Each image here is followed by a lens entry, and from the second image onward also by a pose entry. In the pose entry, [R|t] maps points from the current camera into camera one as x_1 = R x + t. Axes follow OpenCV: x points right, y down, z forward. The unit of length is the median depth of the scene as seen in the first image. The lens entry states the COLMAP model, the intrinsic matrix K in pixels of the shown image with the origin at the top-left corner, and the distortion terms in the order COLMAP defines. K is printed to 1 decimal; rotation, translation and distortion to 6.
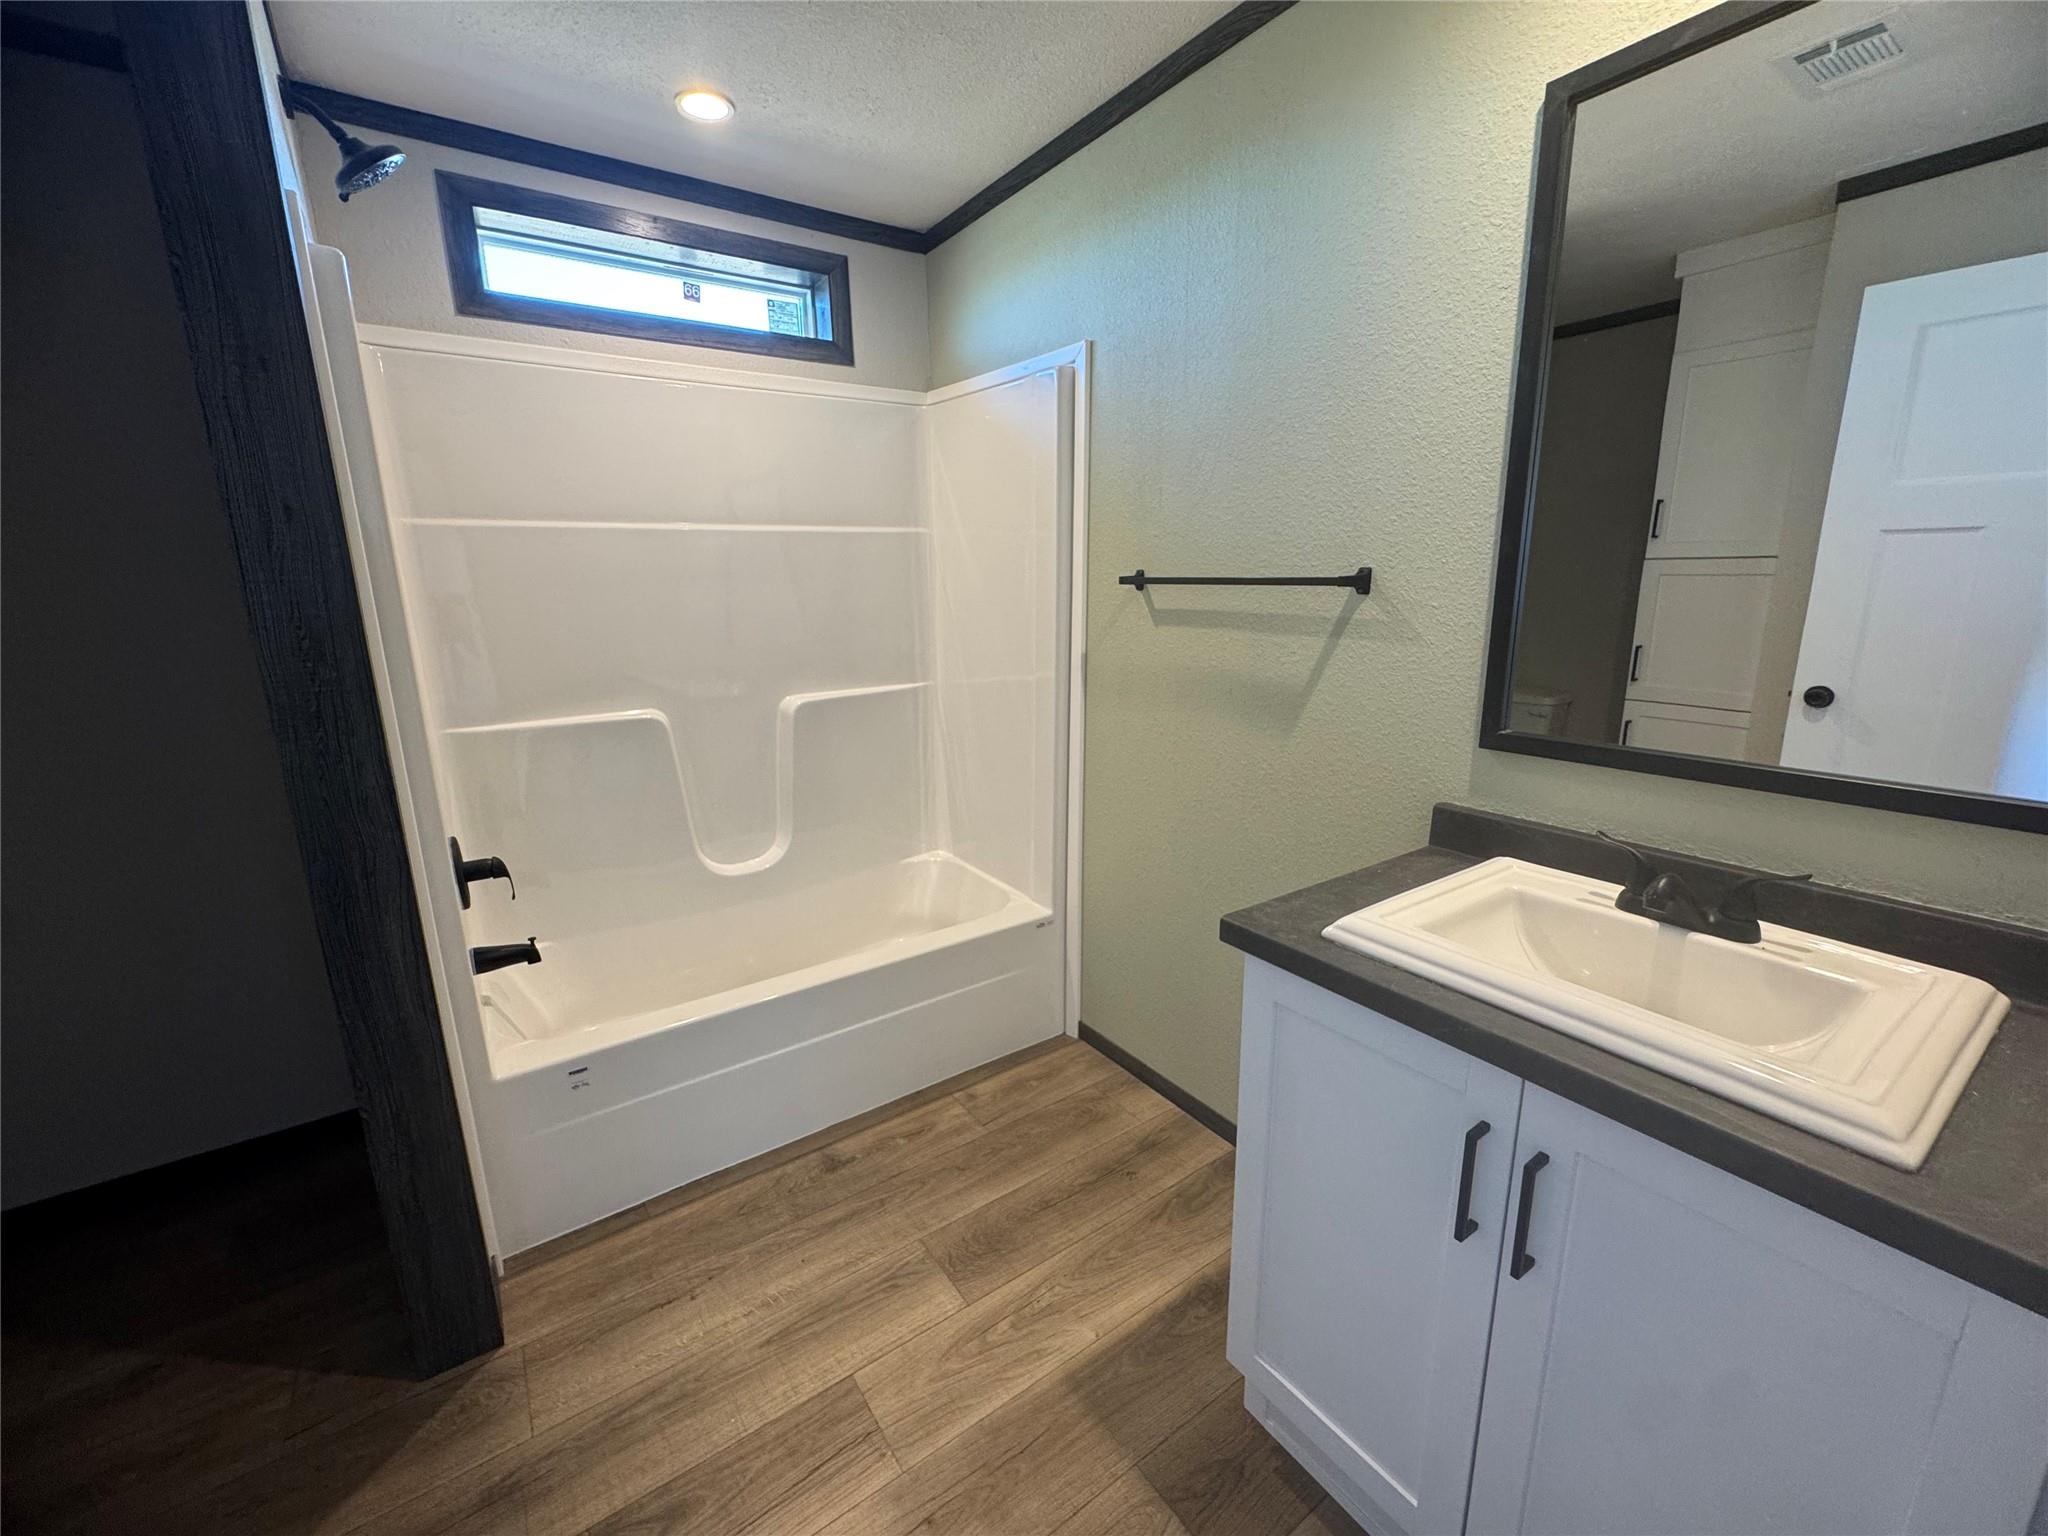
lens RADIAL K [[811.2, 0, 1036.0], [0, 811.2, 760.2], [0, 0, 1]] dist [0.001324, 0.000184]
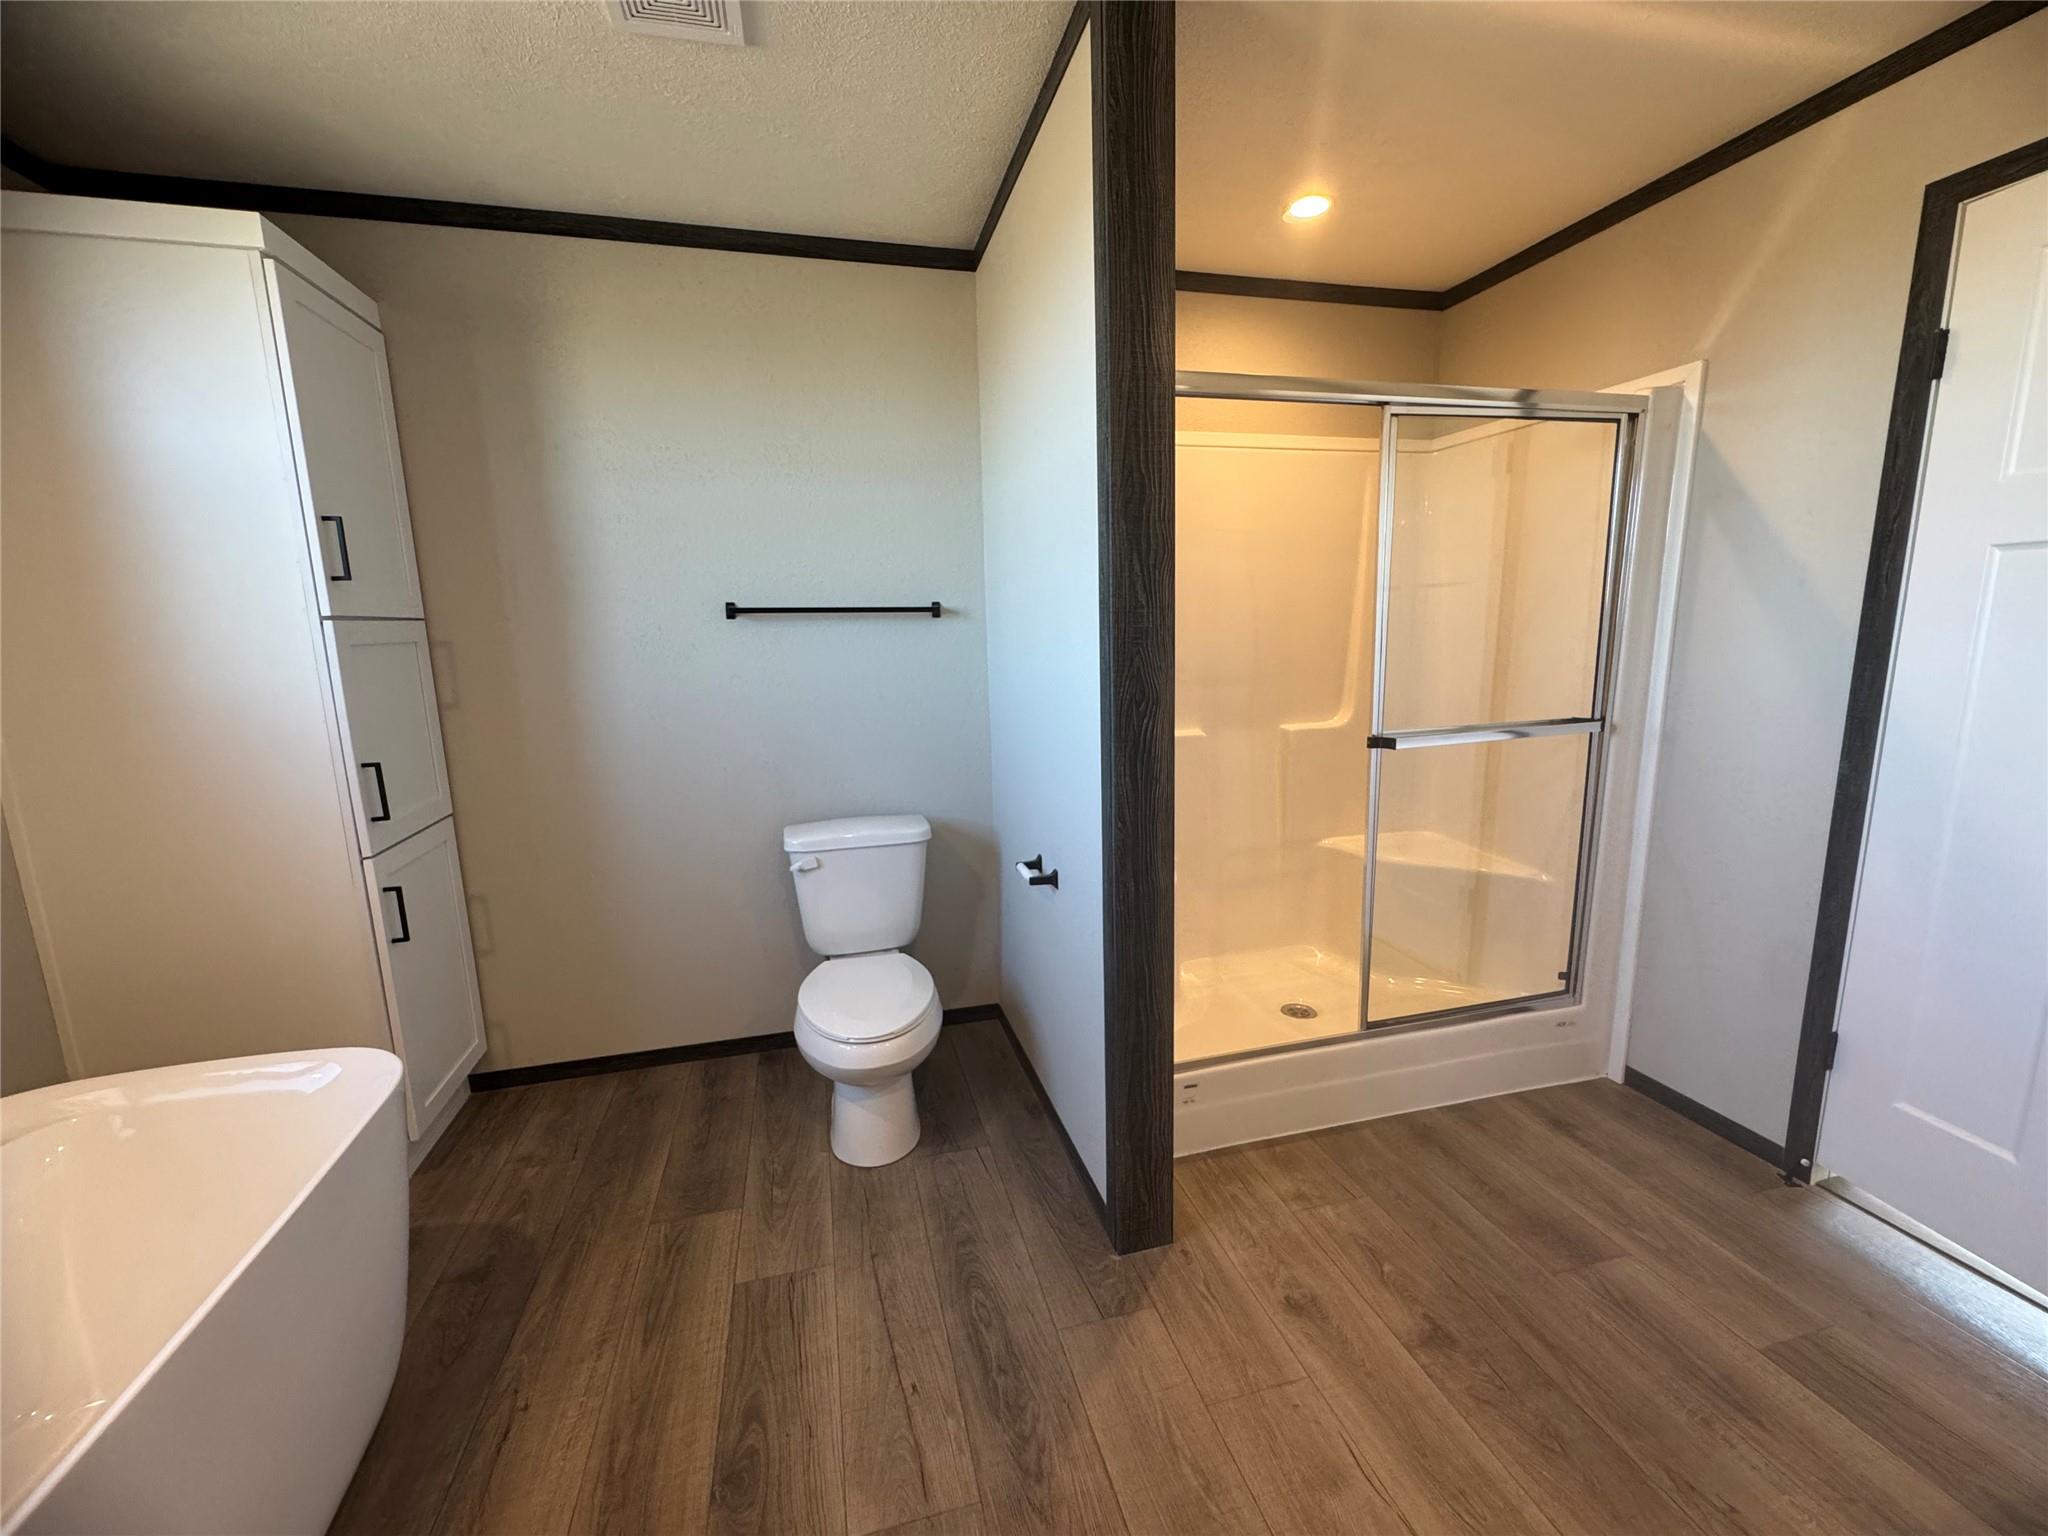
lens RADIAL K [[826.6, 0, 1005.8], [0, 826.6, 769.1], [0, 0, 1]] dist [0.000796, 0.000305]
pose [[0.363060, -0.152772, 0.919156, -0.973444], [0.224633, 0.971722, 0.072780, 0.040957], [-0.904283, 0.180050, 0.387111, 0.058436]]
